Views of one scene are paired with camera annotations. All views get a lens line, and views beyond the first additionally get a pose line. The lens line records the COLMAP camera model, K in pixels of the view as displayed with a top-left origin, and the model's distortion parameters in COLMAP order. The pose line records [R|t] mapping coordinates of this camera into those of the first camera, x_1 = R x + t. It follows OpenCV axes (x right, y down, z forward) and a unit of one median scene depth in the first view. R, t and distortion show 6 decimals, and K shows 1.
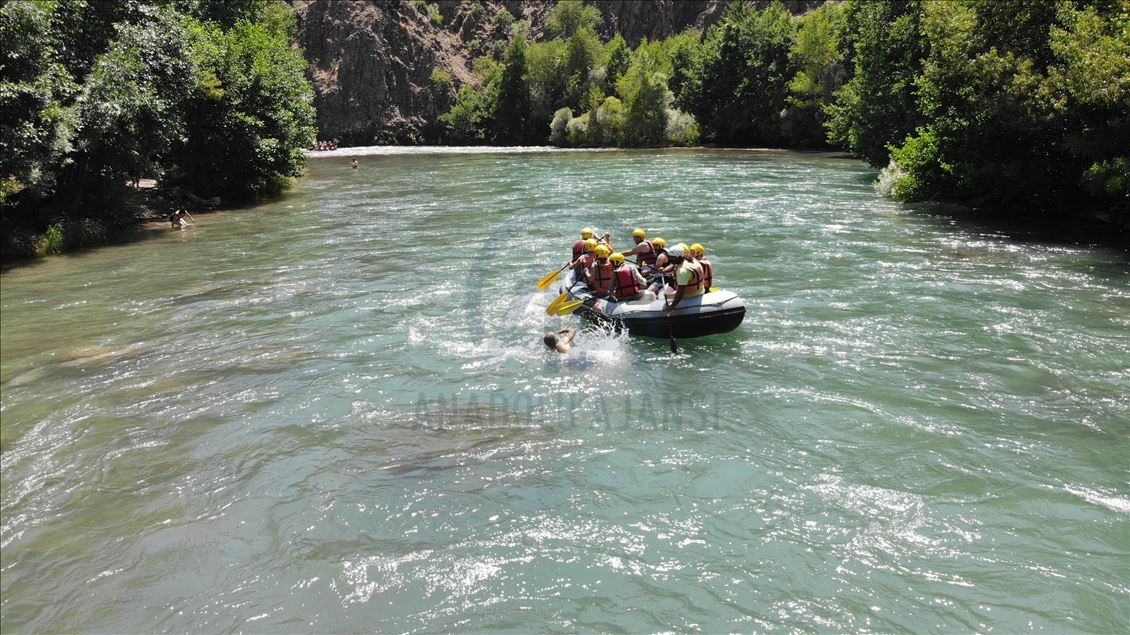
lens RADIAL K [[866.6, 0, 565.0], [0, 866.6, 317.5], [0, 0, 1]] dist [0.256756, -0.648620]
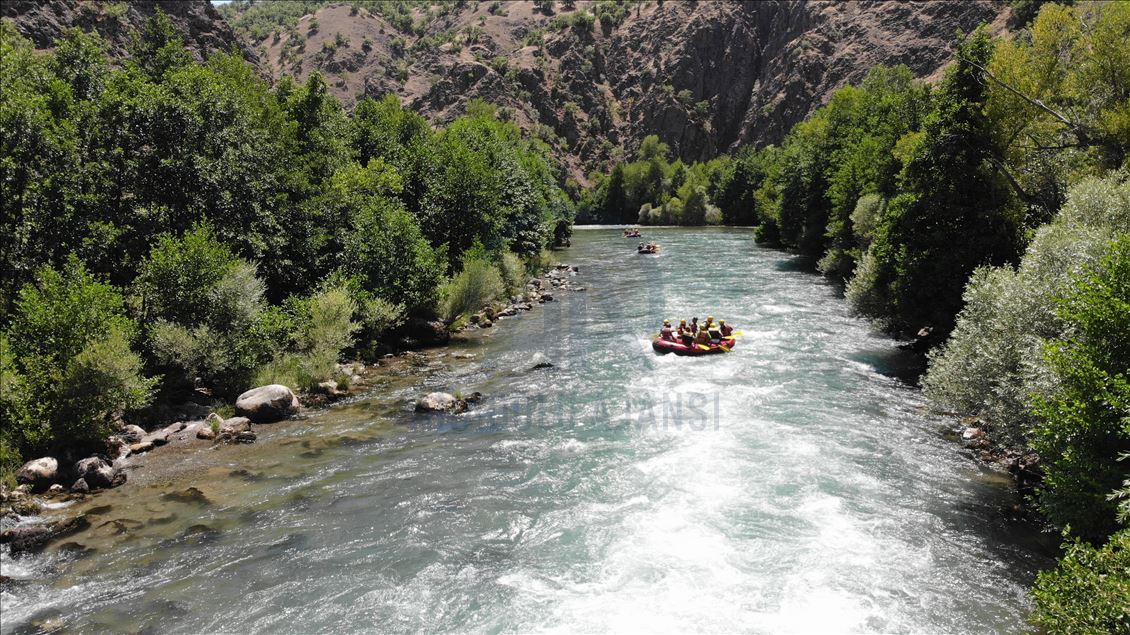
lens RADIAL K [[866.6, 0, 565.0], [0, 866.6, 317.5], [0, 0, 1]] dist [0.256756, -0.648620]
pose [[0.997276, 0.010022, -0.073079, -0.031866], [-0.016150, 0.996355, -0.083759, 0.122876], [0.071973, 0.084711, 0.993803, -0.651562]]
